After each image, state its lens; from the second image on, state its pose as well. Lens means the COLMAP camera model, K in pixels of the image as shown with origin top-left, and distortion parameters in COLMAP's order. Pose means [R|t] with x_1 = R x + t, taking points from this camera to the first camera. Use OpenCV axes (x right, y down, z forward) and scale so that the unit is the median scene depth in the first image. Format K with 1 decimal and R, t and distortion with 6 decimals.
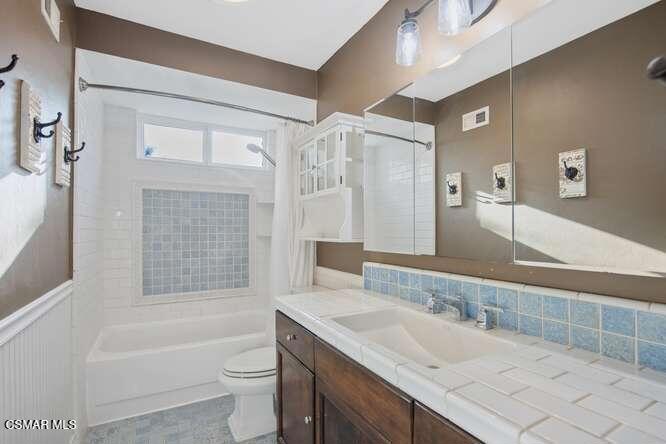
lens RADIAL K [[323.8, 0, 332.4], [0, 323.8, 223.6], [0, 0, 1]] dist [-0.005619, -0.000320]
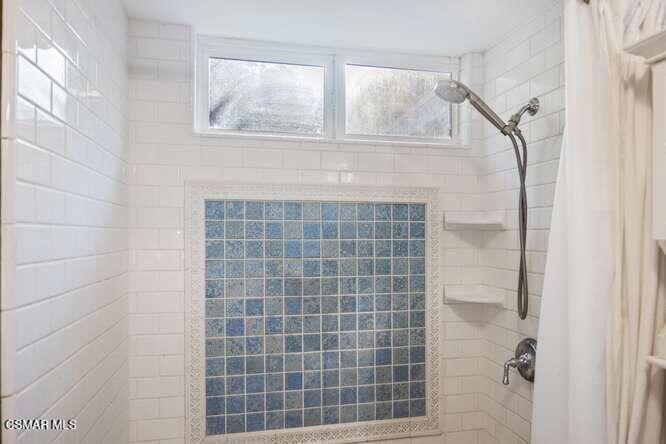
lens RADIAL K [[463.8, 0, 333.9], [0, 463.8, 224.3], [0, 0, 1]] dist [0.005049, 0.000329]
pose [[0.954521, -0.009674, -0.297988, -0.206306], [0.005969, 0.999893, -0.013339, -0.059020], [0.298085, 0.010954, 0.954476, 0.402100]]
